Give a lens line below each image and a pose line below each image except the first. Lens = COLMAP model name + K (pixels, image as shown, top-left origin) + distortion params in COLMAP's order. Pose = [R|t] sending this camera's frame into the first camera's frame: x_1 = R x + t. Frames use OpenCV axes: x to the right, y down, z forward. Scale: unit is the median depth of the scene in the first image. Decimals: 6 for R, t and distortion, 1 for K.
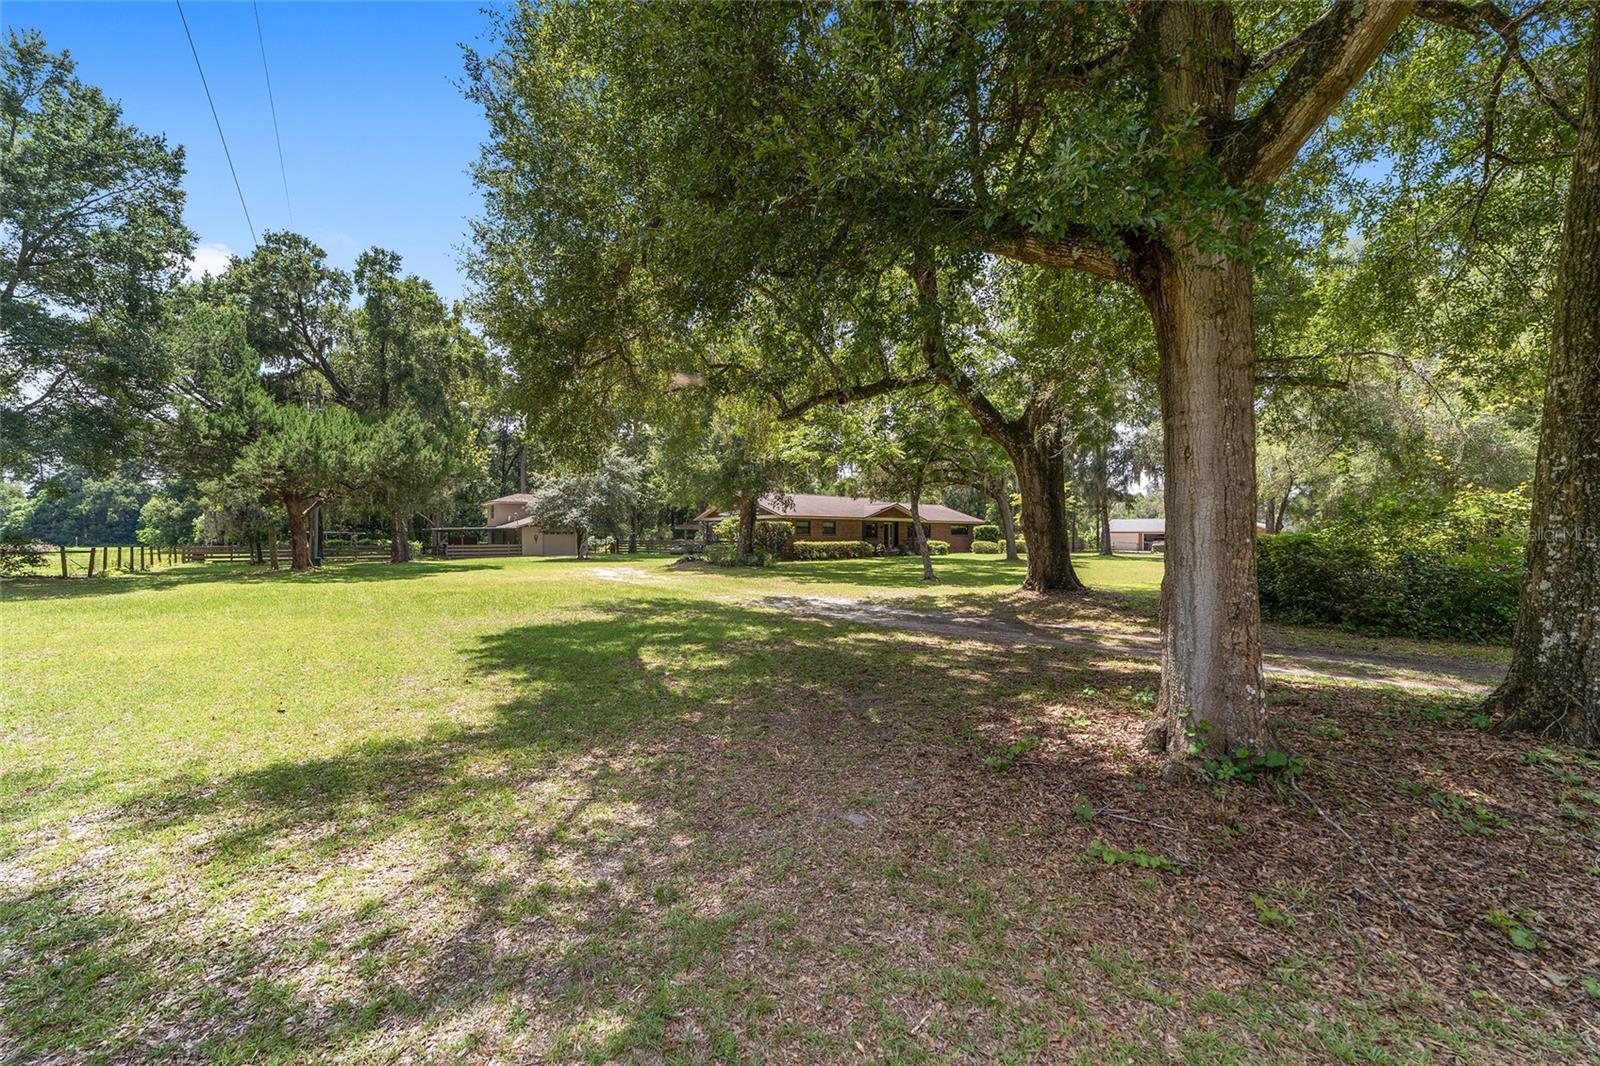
lens RADIAL K [[622.6, 0, 799.9], [0, 622.6, 536.9], [0, 0, 1]] dist [0.000447, 0.000023]
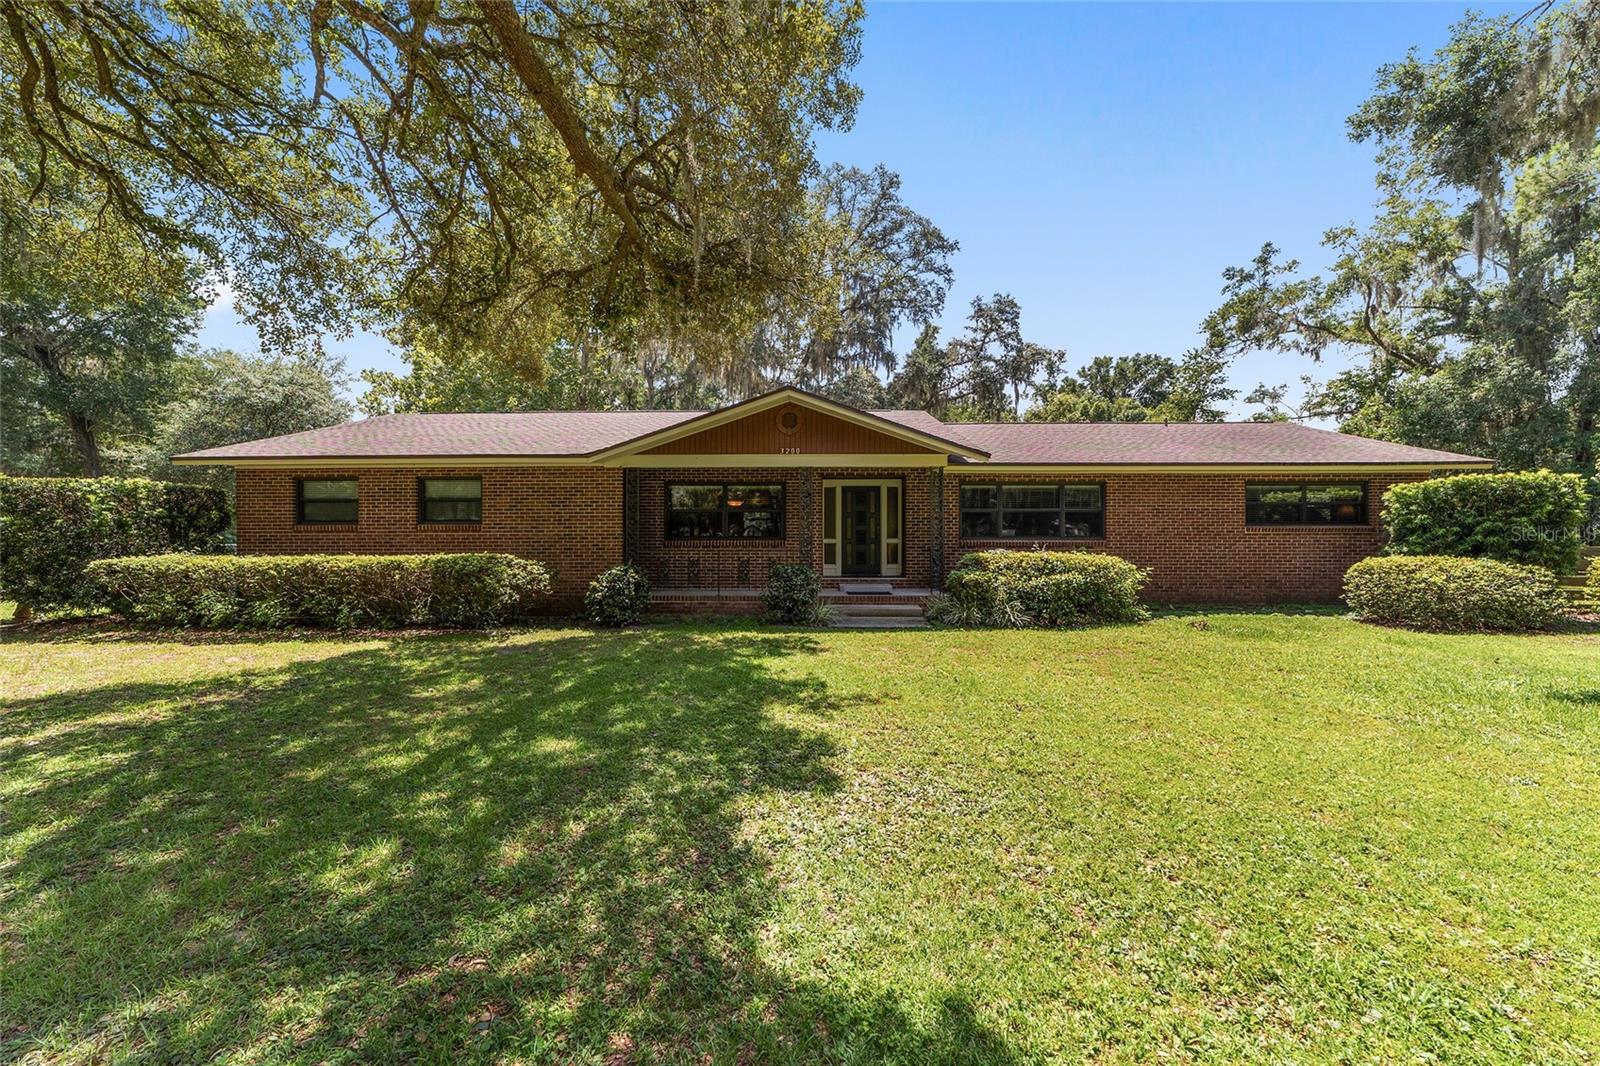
lens RADIAL K [[622.6, 0, 799.4], [0, 622.6, 533.7], [0, 0, 1]] dist [0.000447, 0.000023]
pose [[0.746356, -0.000061, -0.665547, 0.324669], [0.003919, 0.999983, 0.004303, -0.001284], [0.665536, -0.005820, 0.746343, 0.874180]]
